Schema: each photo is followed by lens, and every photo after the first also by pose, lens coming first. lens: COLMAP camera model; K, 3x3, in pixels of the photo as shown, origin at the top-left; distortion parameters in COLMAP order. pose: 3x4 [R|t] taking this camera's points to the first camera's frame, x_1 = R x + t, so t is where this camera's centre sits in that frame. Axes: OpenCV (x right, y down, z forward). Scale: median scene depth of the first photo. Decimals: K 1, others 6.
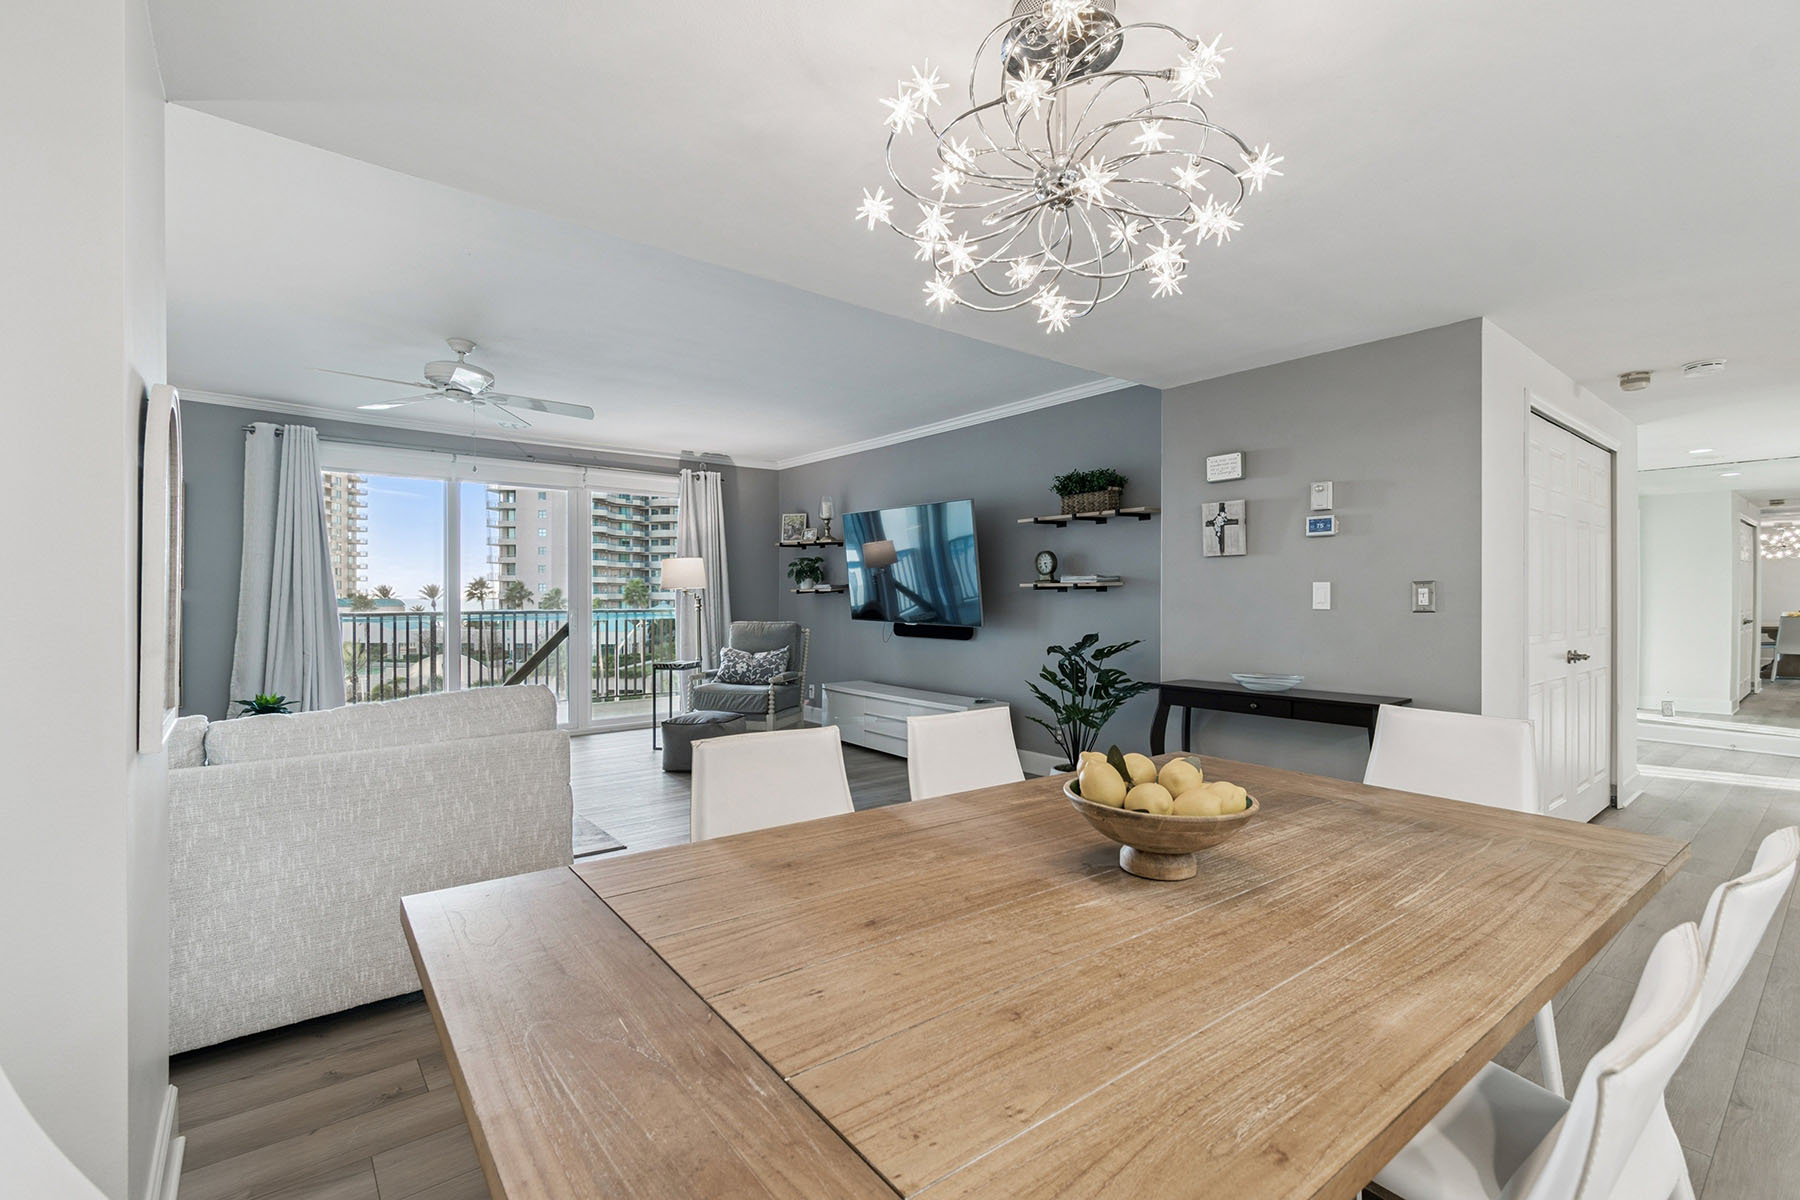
lens RADIAL K [[802.0, 0, 898.6], [0, 802.0, 596.0], [0, 0, 1]] dist [0.003337, -0.001570]
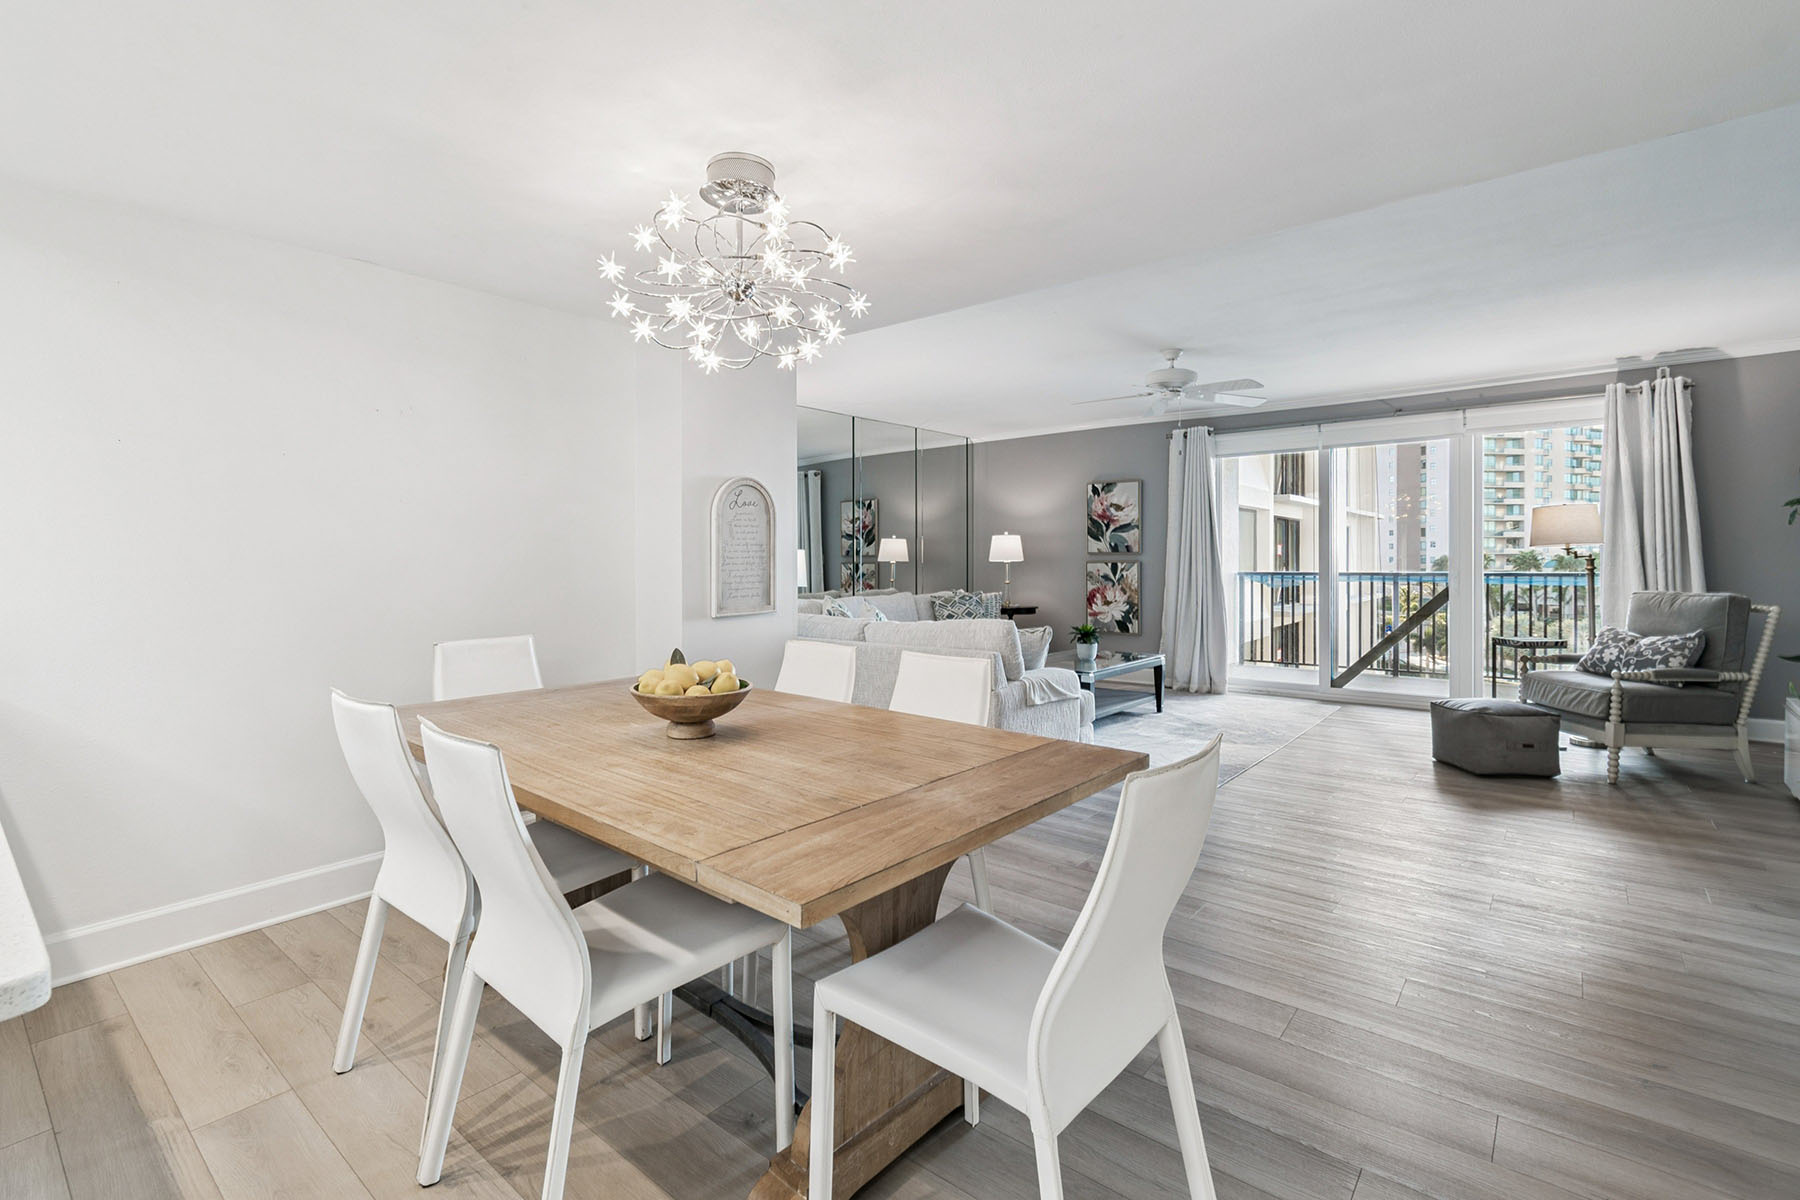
lens RADIAL K [[802.0, 0, 903.6], [0, 802.0, 572.1], [0, 0, 1]] dist [0.003337, -0.001570]
pose [[0.211174, 0.009803, -0.977399, 0.368514], [0.004639, 0.999928, 0.011031, 0.005292], [0.977438, -0.006864, 0.211113, 0.232030]]
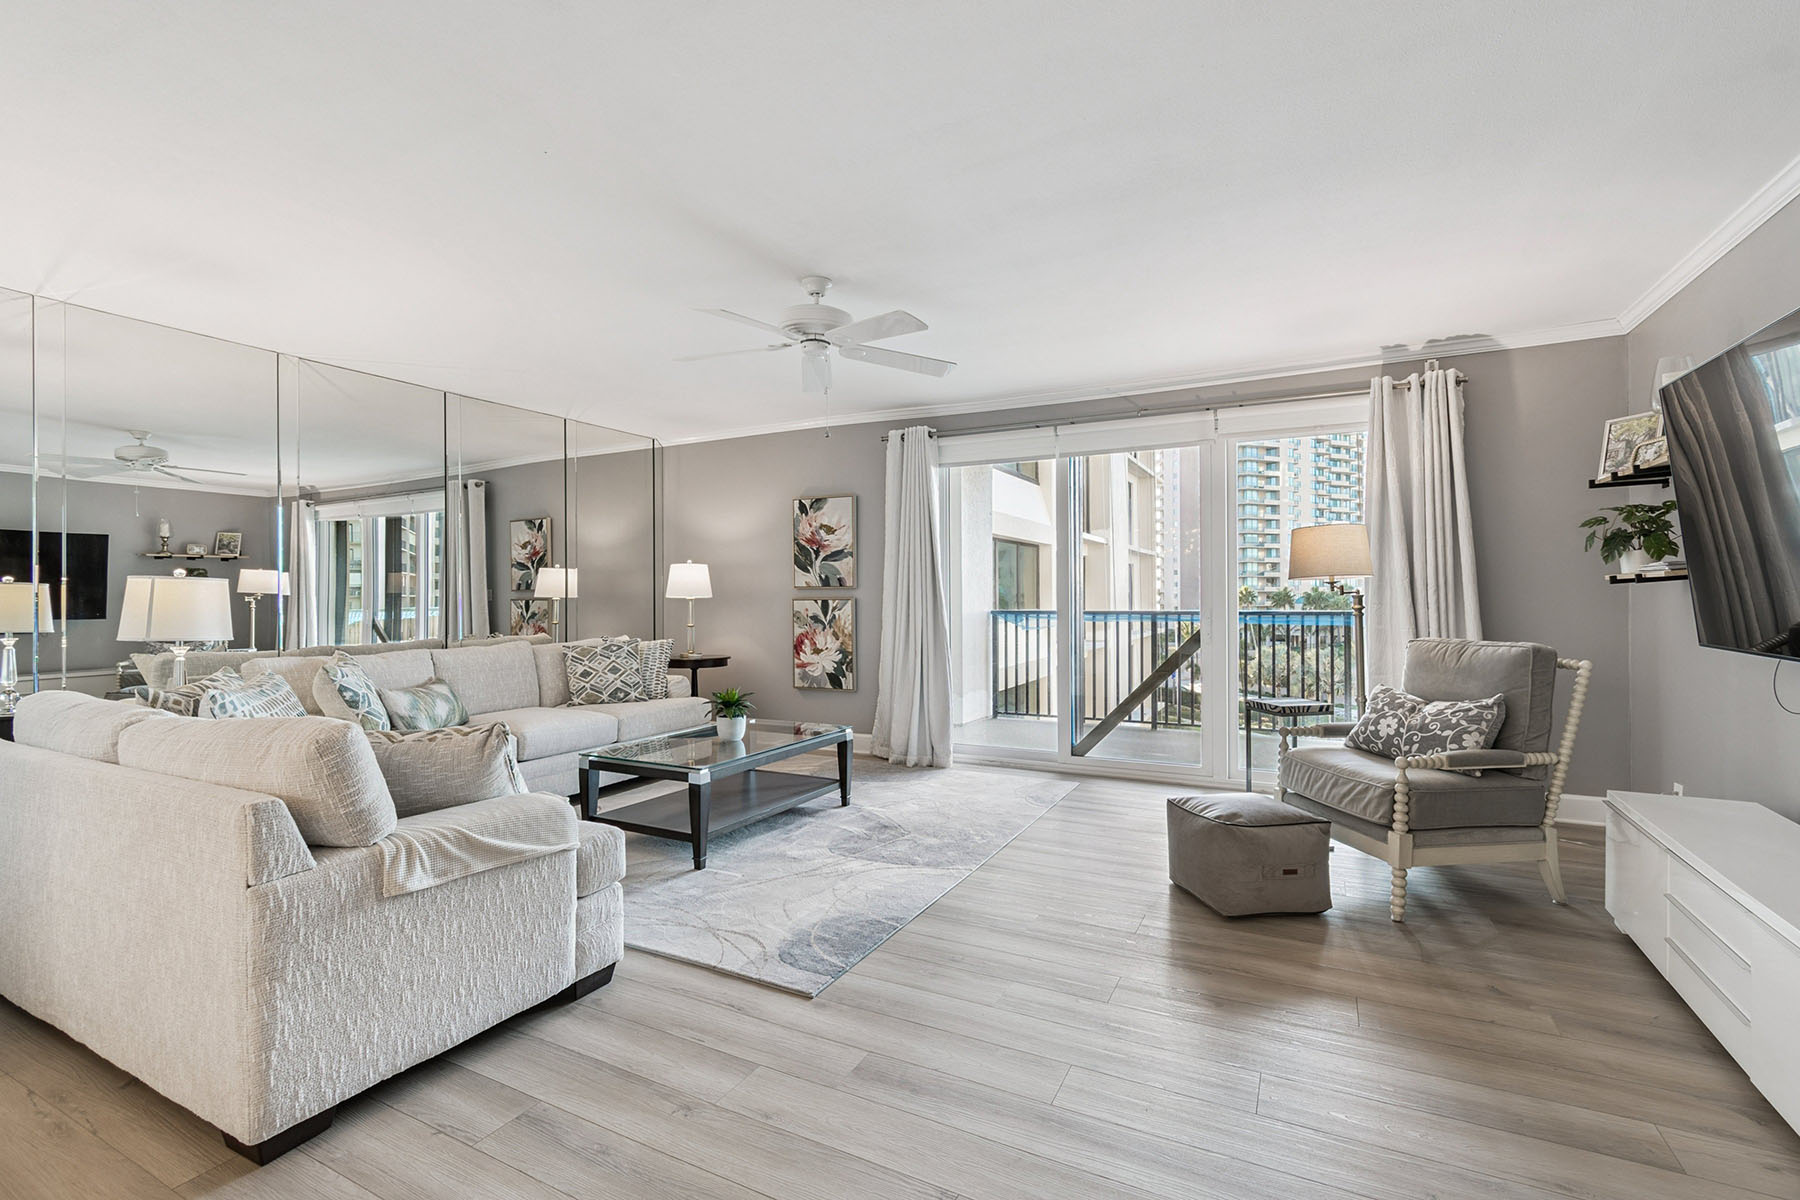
lens RADIAL K [[802.0, 0, 896.9], [0, 802.0, 601.6], [0, 0, 1]] dist [0.003337, -0.001570]
pose [[0.412309, 0.001395, -0.911043, 0.146927], [0.003823, 0.999987, 0.003262, 0.005216], [0.911036, -0.004827, 0.412299, 0.492218]]
